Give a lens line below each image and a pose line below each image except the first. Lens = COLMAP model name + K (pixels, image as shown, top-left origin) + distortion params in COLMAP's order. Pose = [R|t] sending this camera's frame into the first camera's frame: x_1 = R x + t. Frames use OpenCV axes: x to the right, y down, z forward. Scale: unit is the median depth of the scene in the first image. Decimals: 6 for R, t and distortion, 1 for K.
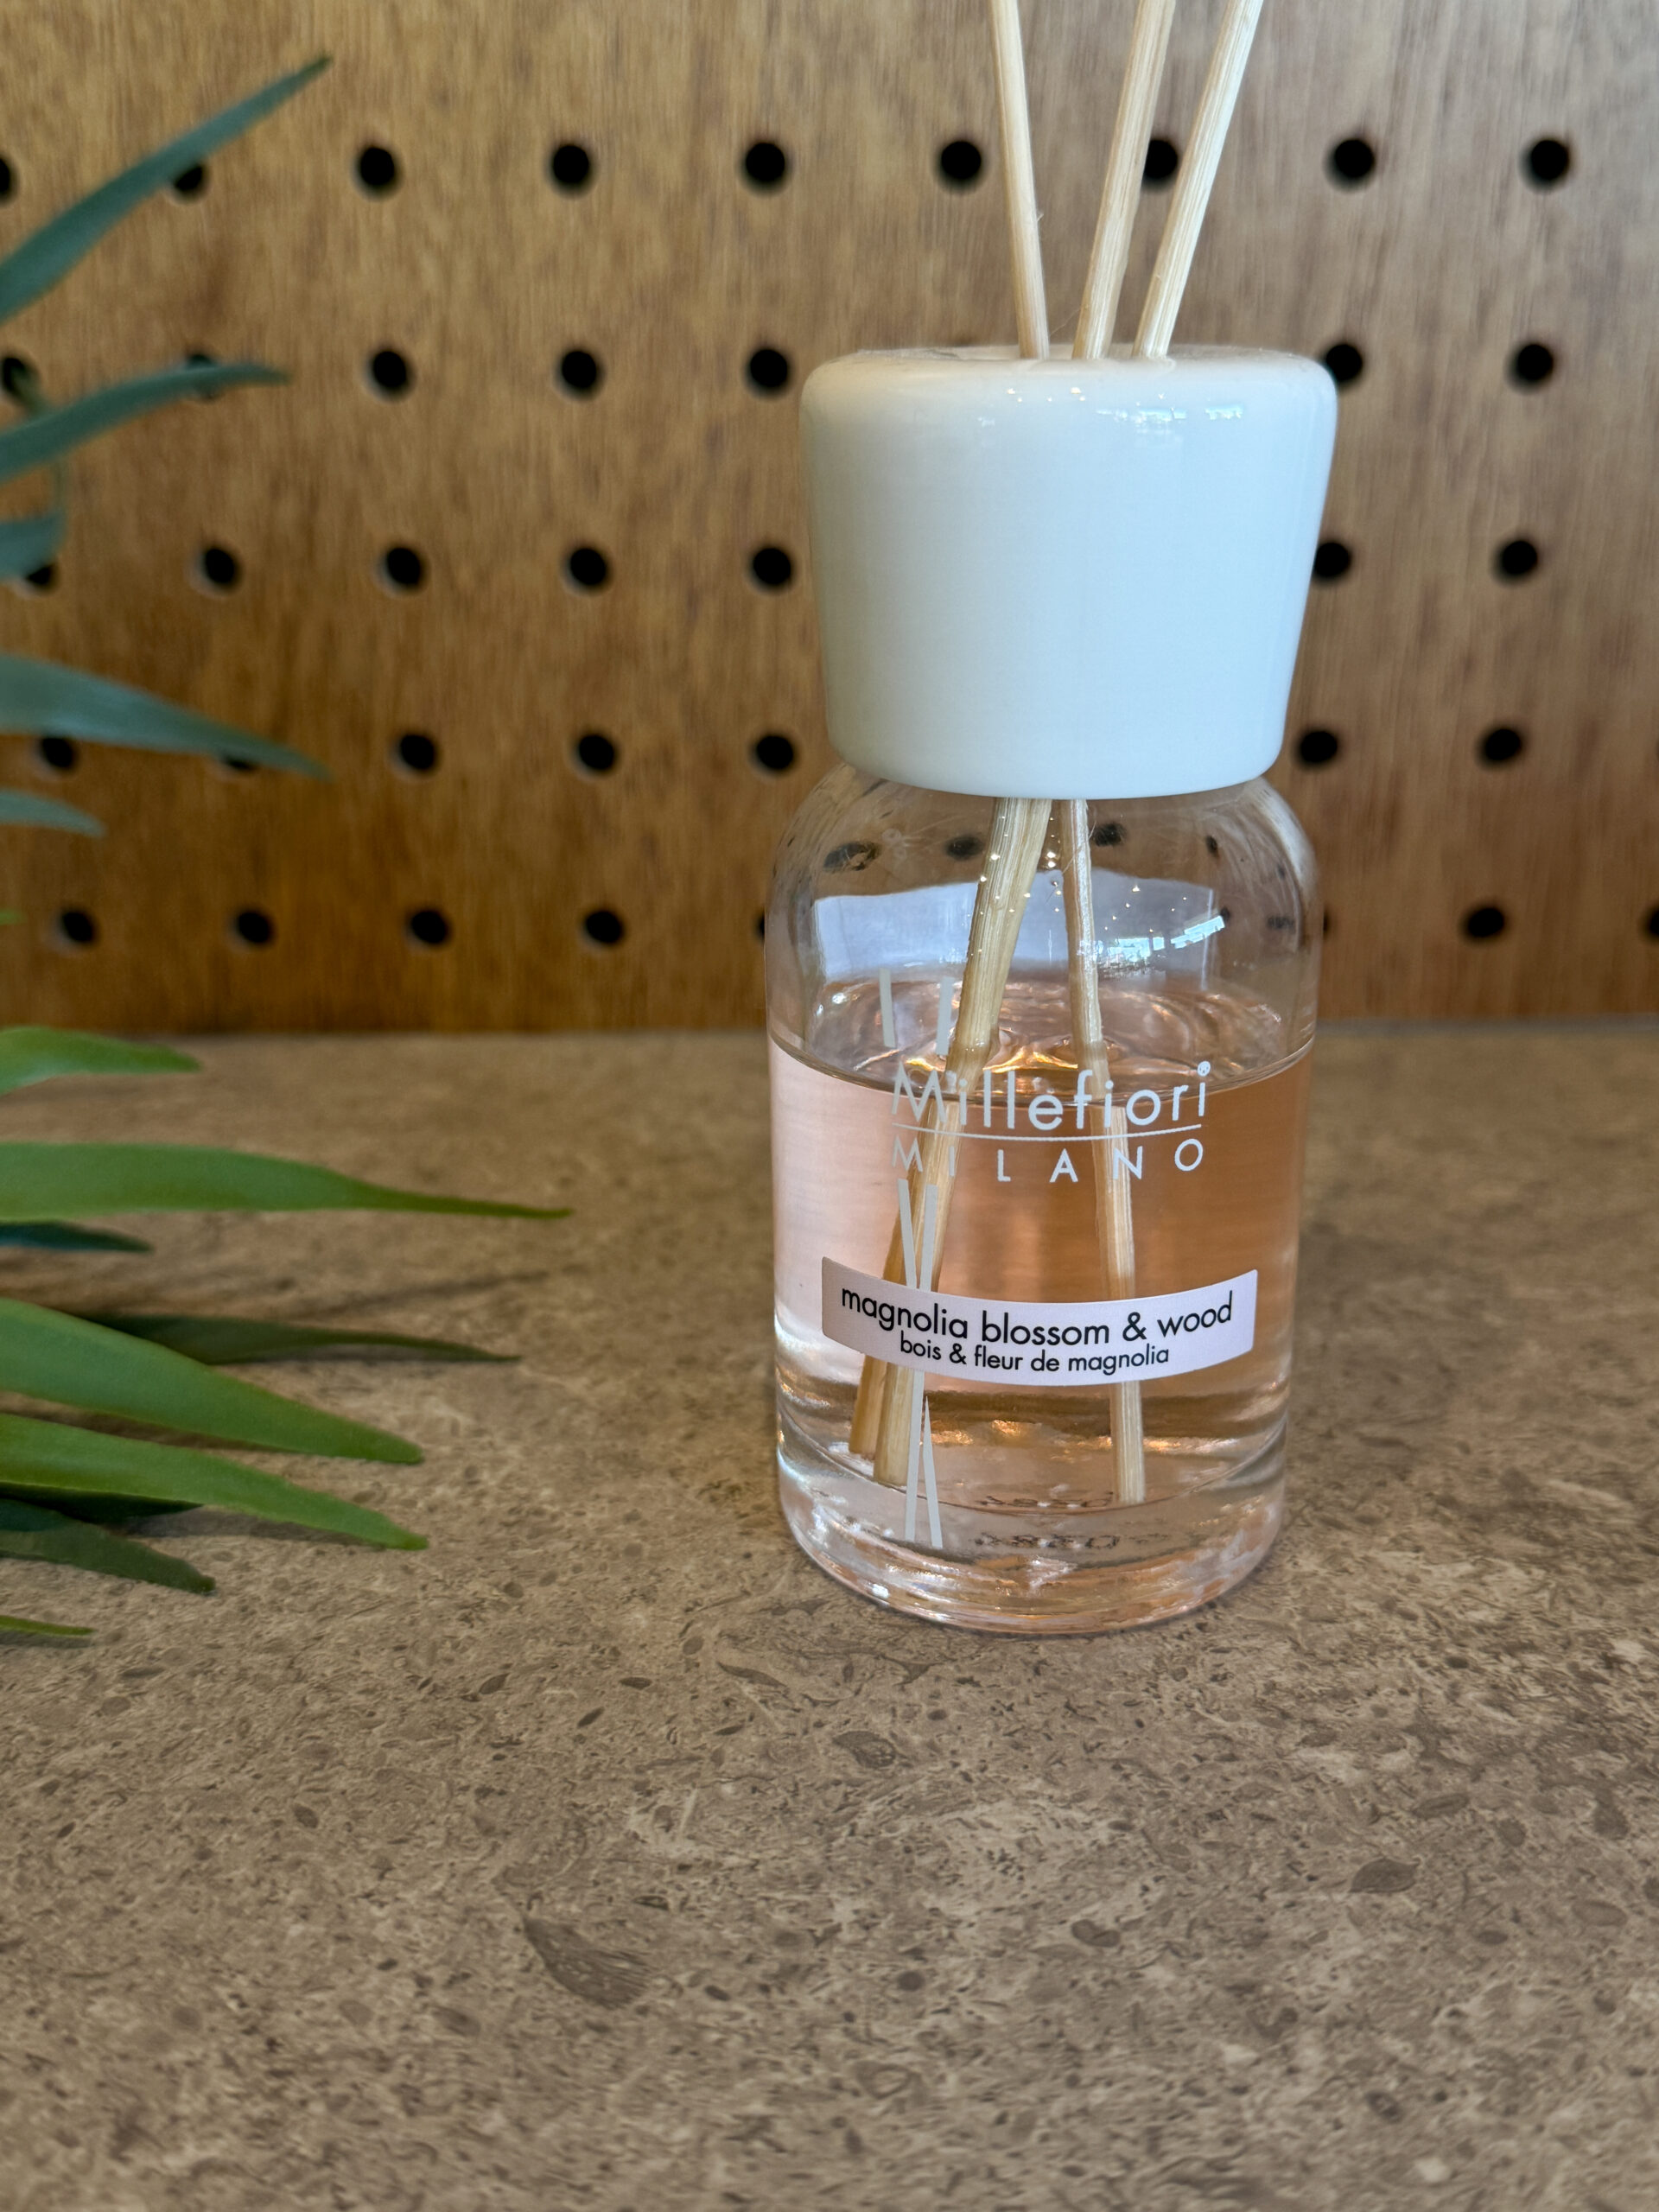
lens RADIAL K [[2295.1, 0, 837.6], [0, 2295.1, 1105.5], [0, 0, 1]] dist [0.197791, -0.621792]
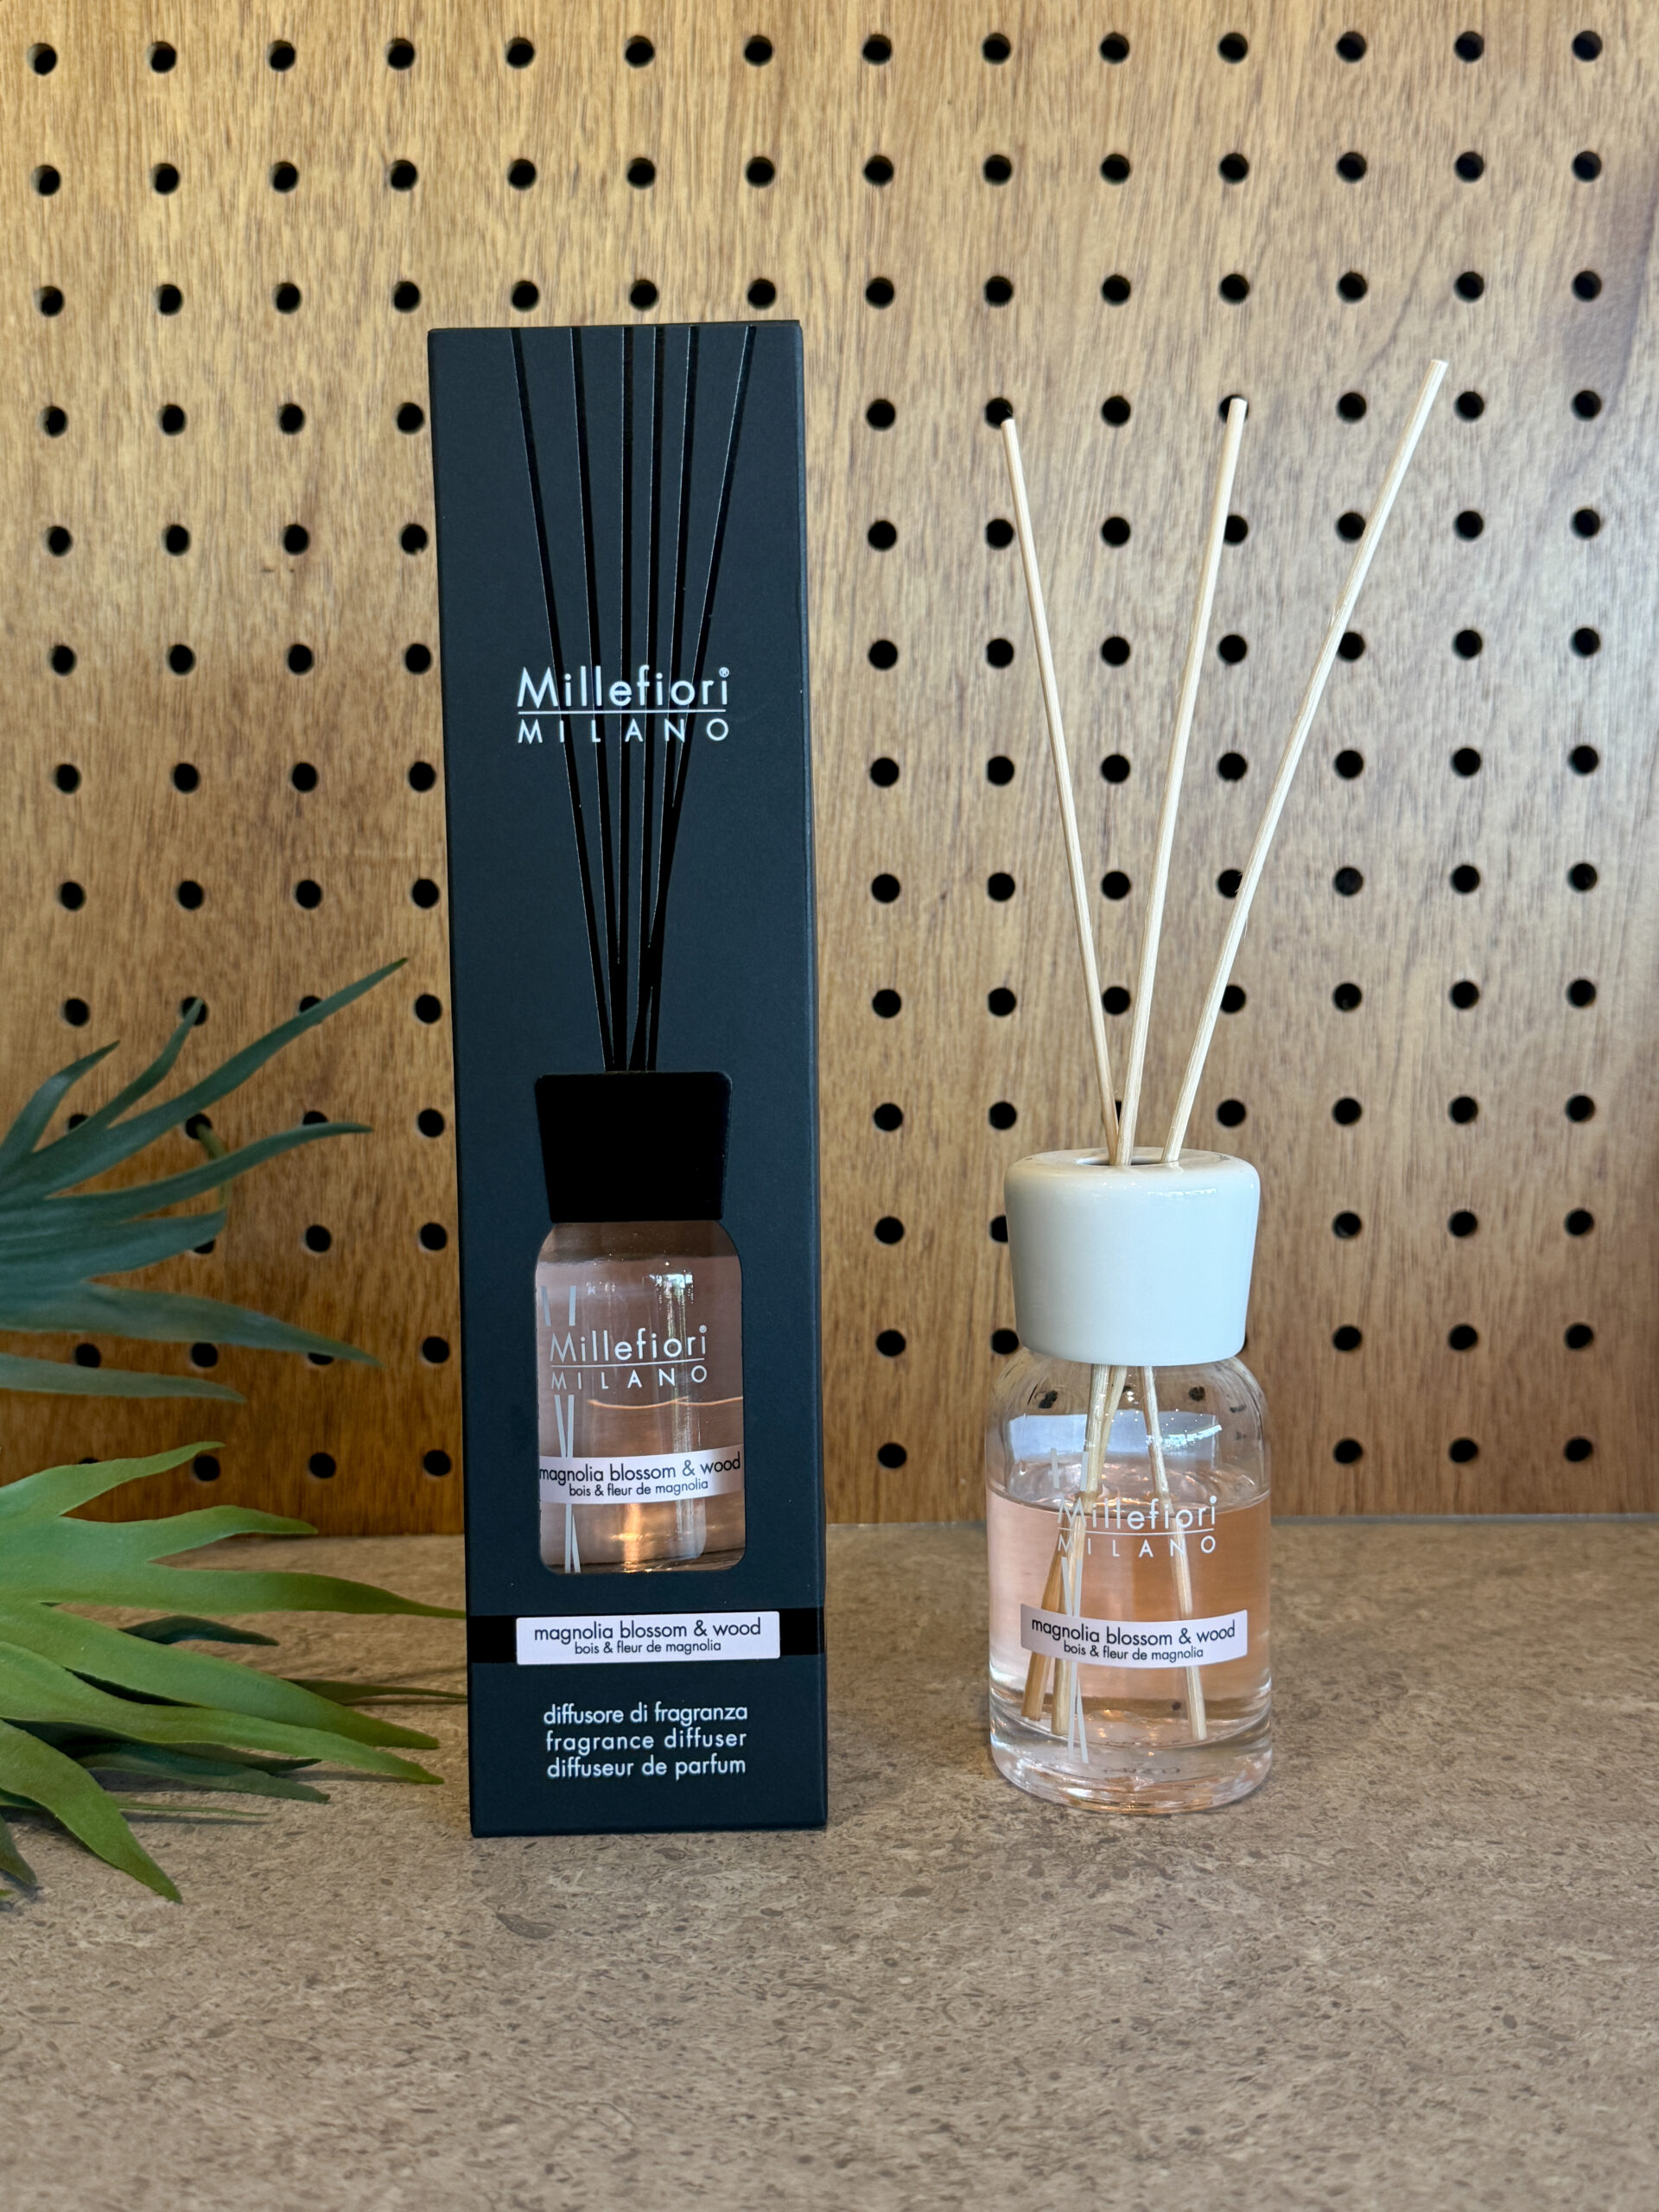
lens RADIAL K [[2240.3, 0, 832.1], [0, 2240.3, 1104.3], [0, 0, 1]] dist [0.198172, -0.534193]
pose [[0.999806, -0.006488, 0.018592, 0.112228], [0.011052, 0.966317, -0.257119, 0.155101], [-0.016297, 0.257274, 0.966201, -0.984752]]
